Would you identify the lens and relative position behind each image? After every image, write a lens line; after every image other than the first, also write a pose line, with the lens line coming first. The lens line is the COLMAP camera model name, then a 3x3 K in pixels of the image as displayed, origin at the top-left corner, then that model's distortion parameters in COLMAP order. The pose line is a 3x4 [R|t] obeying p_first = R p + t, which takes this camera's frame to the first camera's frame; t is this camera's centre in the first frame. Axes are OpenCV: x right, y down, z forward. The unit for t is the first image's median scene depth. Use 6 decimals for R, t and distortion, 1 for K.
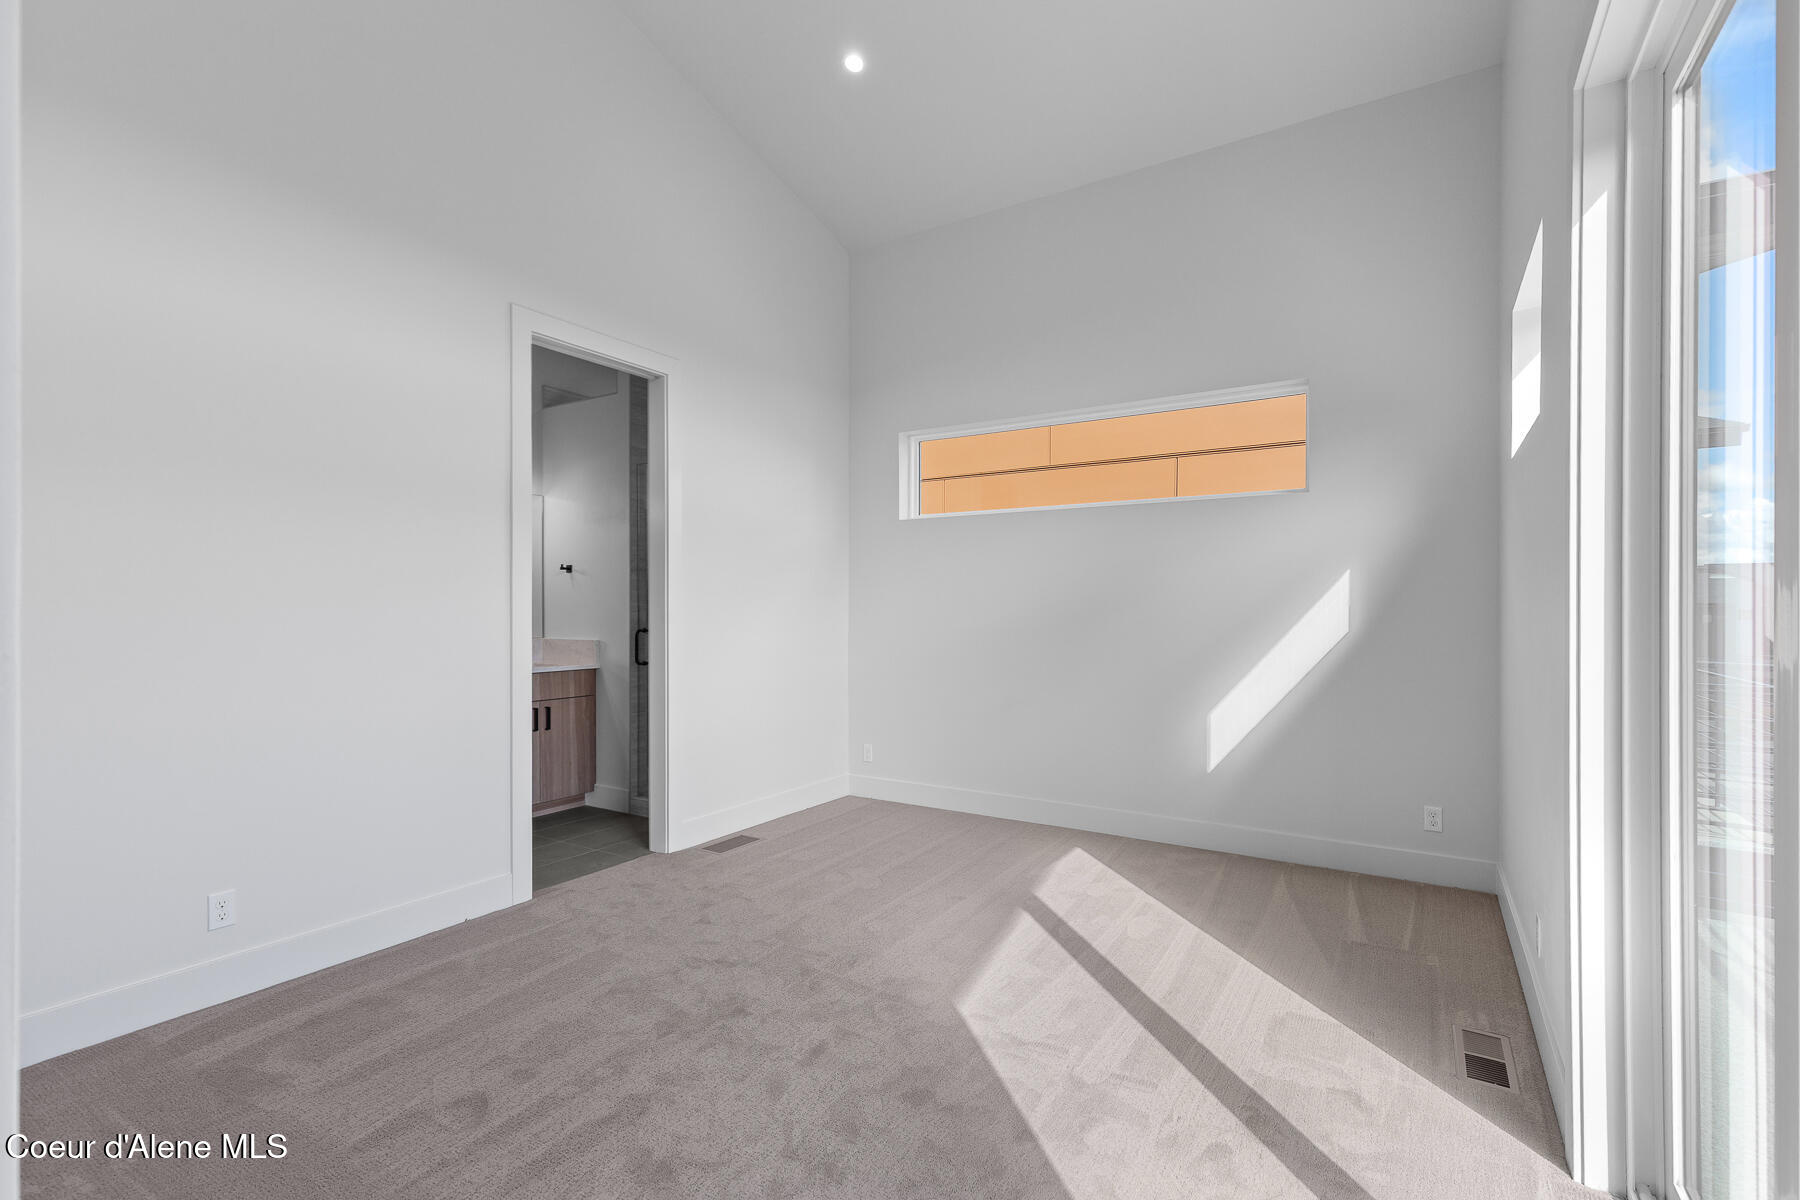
lens RADIAL K [[816.0, 0, 902.2], [0, 816.0, 603.7], [0, 0, 1]] dist [0.012446, -0.004256]
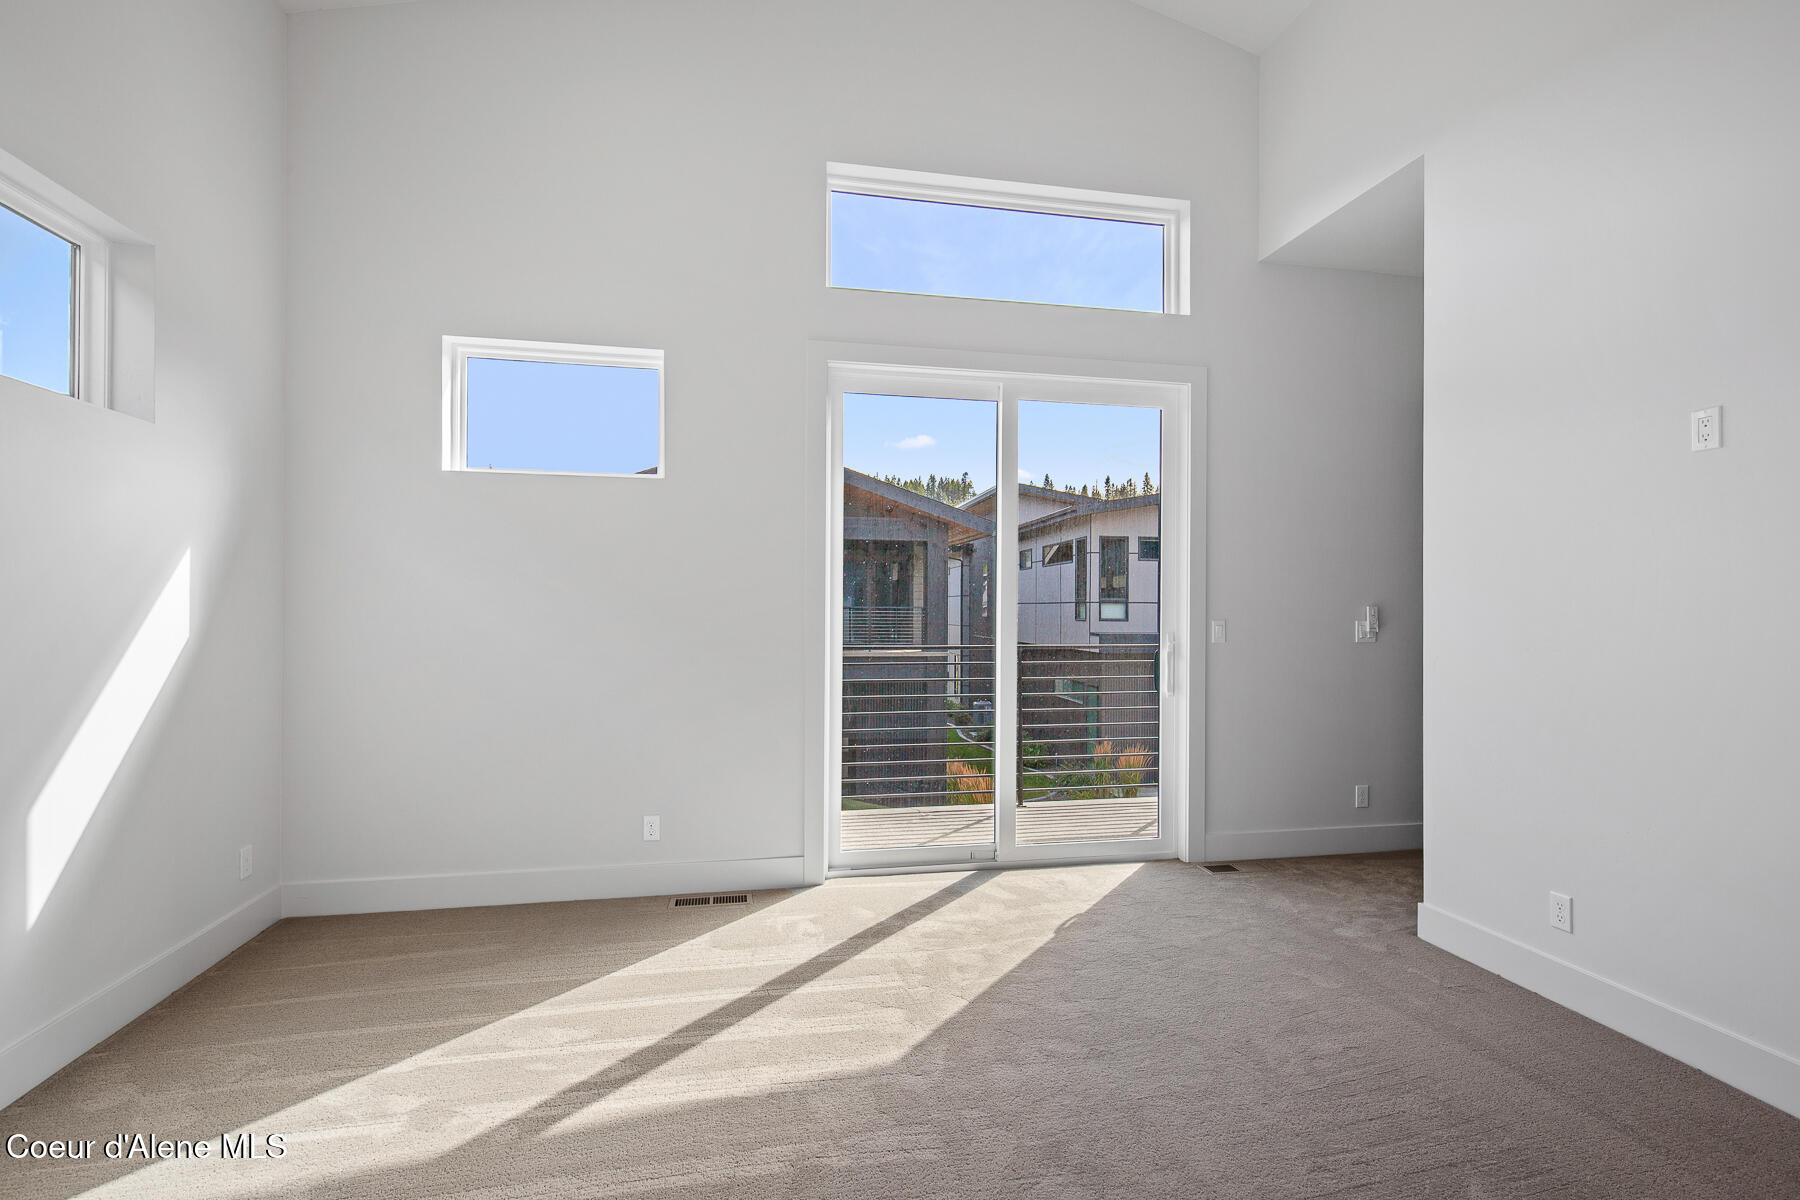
lens RADIAL K [[816.0, 0, 906.7], [0, 816.0, 609.4], [0, 0, 1]] dist [0.012446, -0.004256]
pose [[-0.676892, 0.005472, 0.736062, -0.485951], [0.000719, 0.999977, -0.006773, 0.020736], [-0.736082, -0.004055, -0.676880, 1.331293]]
